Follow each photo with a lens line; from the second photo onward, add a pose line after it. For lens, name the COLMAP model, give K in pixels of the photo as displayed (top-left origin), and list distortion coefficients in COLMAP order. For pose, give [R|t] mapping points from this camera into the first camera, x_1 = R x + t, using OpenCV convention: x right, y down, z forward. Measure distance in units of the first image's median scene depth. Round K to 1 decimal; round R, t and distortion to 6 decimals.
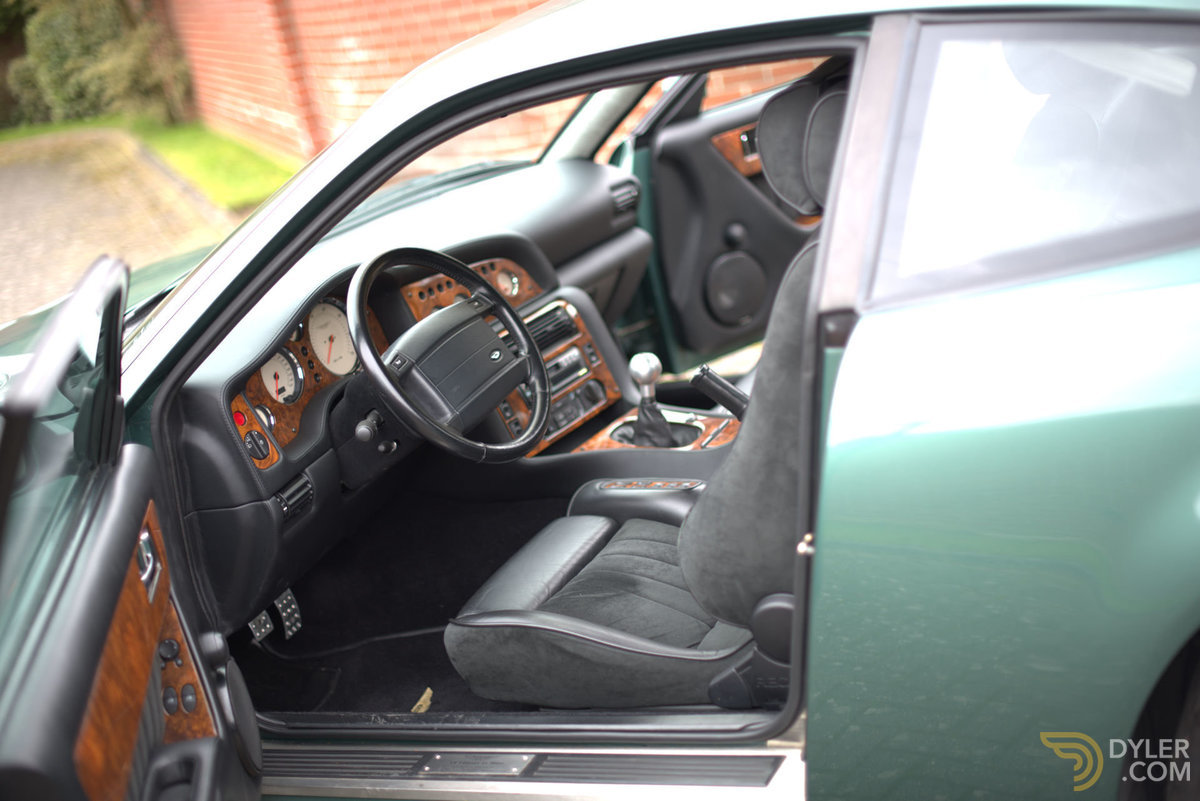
lens RADIAL K [[2202.1, 0, 597.0], [0, 2202.1, 364.4], [0, 0, 1]] dist [-0.122057, -0.015317]
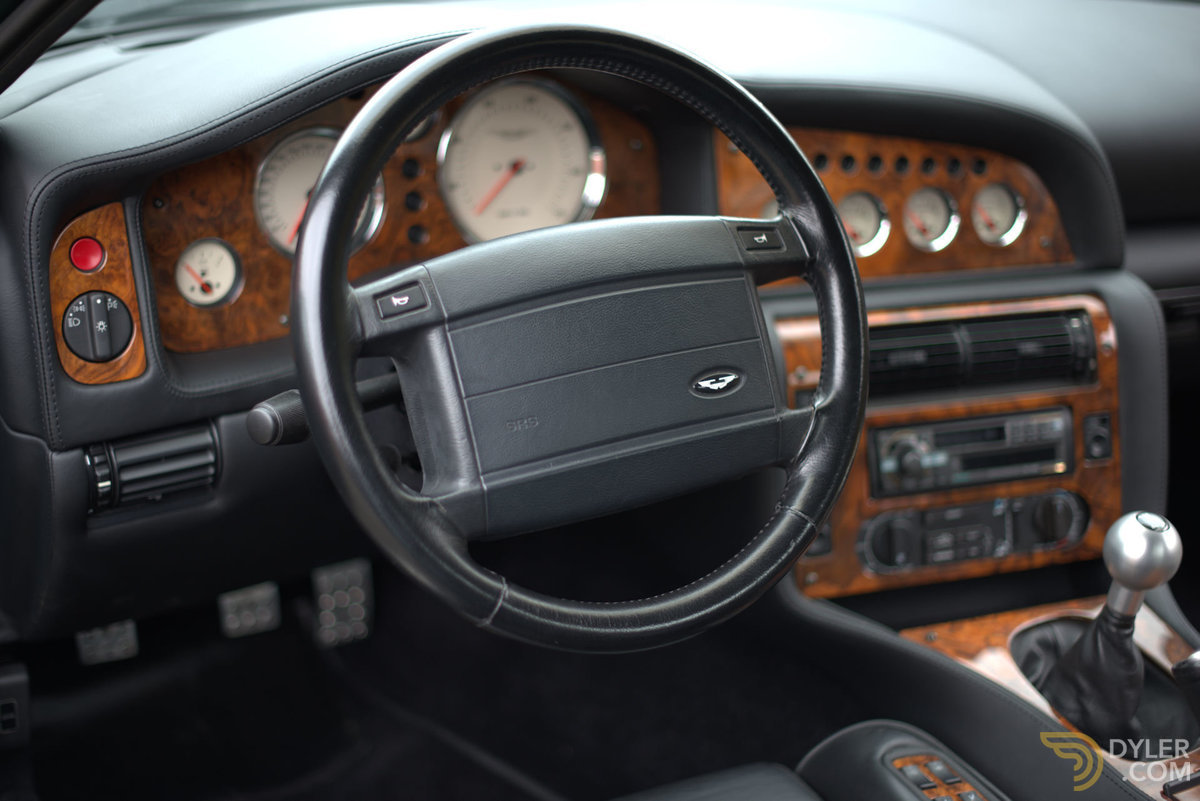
lens RADIAL K [[1713.6, 0, 600.0], [0, 1713.6, 400.5], [0, 0, 1]] dist [-0.172428, -0.018280]
pose [[0.775594, 0.470623, -0.420677, 0.061816], [-0.376768, 0.879850, 0.289673, -0.075498], [0.506459, -0.066171, 0.859721, 0.681016]]
